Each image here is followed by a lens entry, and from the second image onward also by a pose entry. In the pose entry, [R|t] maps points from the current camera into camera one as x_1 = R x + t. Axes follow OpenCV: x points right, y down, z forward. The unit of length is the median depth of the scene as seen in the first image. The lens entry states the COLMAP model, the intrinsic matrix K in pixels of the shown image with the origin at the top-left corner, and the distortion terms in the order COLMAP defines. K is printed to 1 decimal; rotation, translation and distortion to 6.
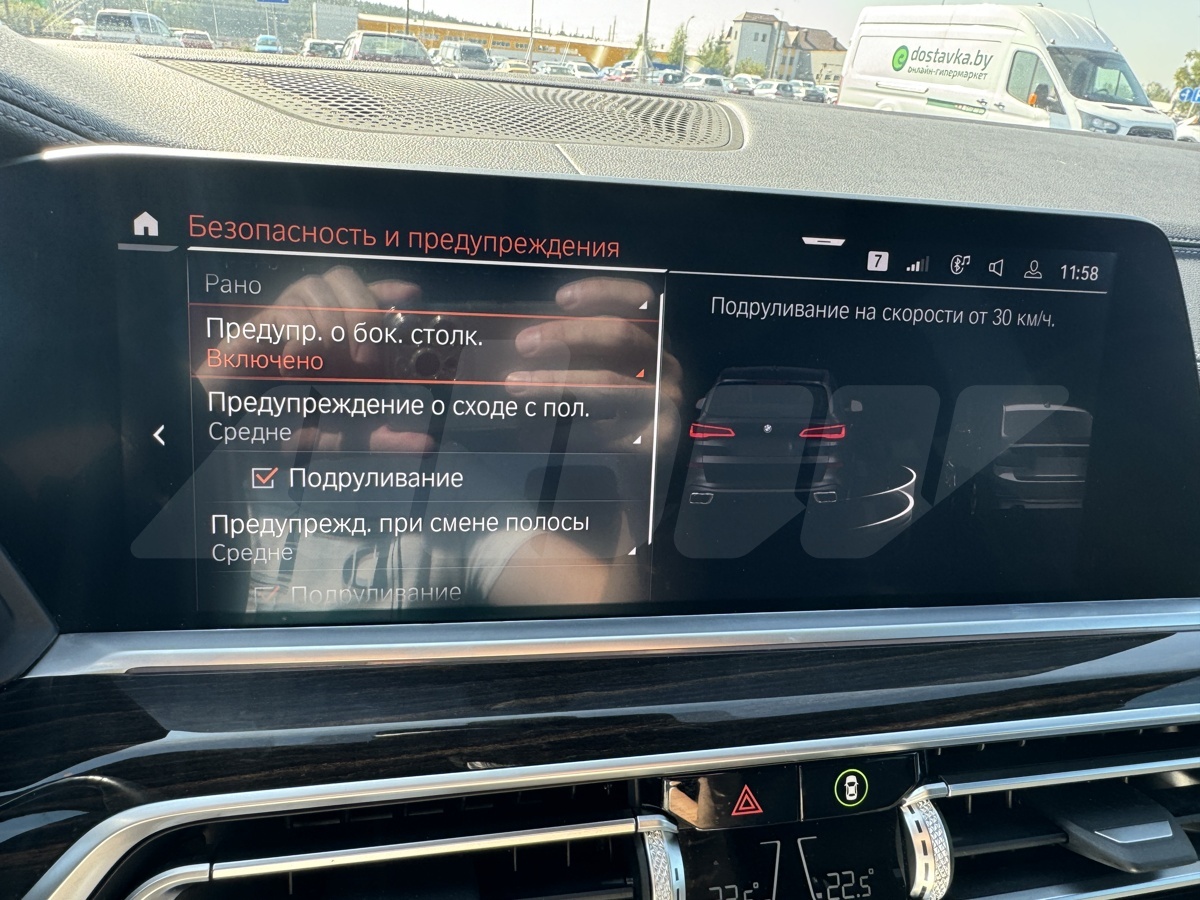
lens RADIAL K [[858.6, 0, 600.0], [0, 858.6, 450.0], [0, 0, 1]] dist [-0.010101, 0.003371]
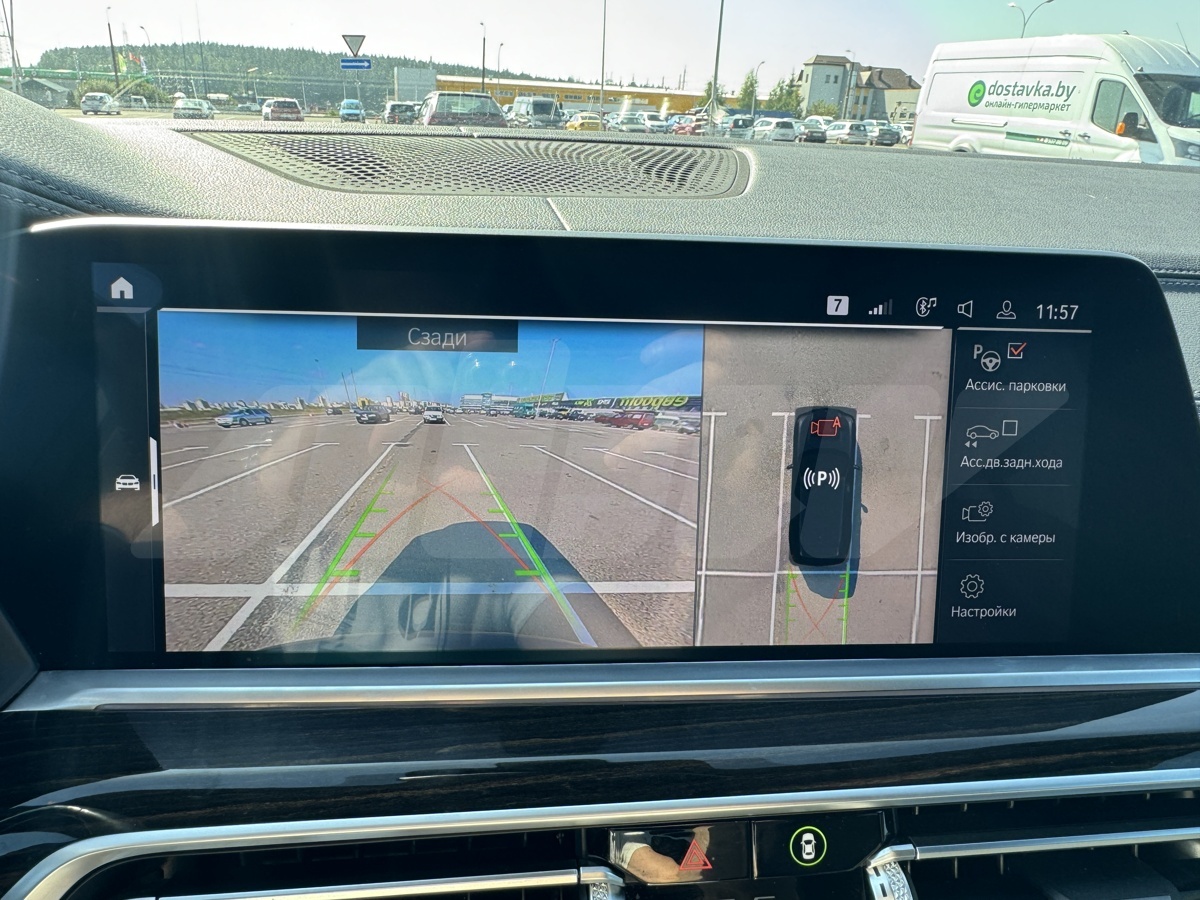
lens RADIAL K [[858.6, 0, 600.0], [0, 858.6, 450.0], [0, 0, 1]] dist [-0.010101, 0.003371]
pose [[0.995456, -0.006701, -0.094985, 0.141562], [0.002054, 0.998800, -0.048934, -0.005141], [0.095199, 0.048516, 0.994275, -0.005197]]
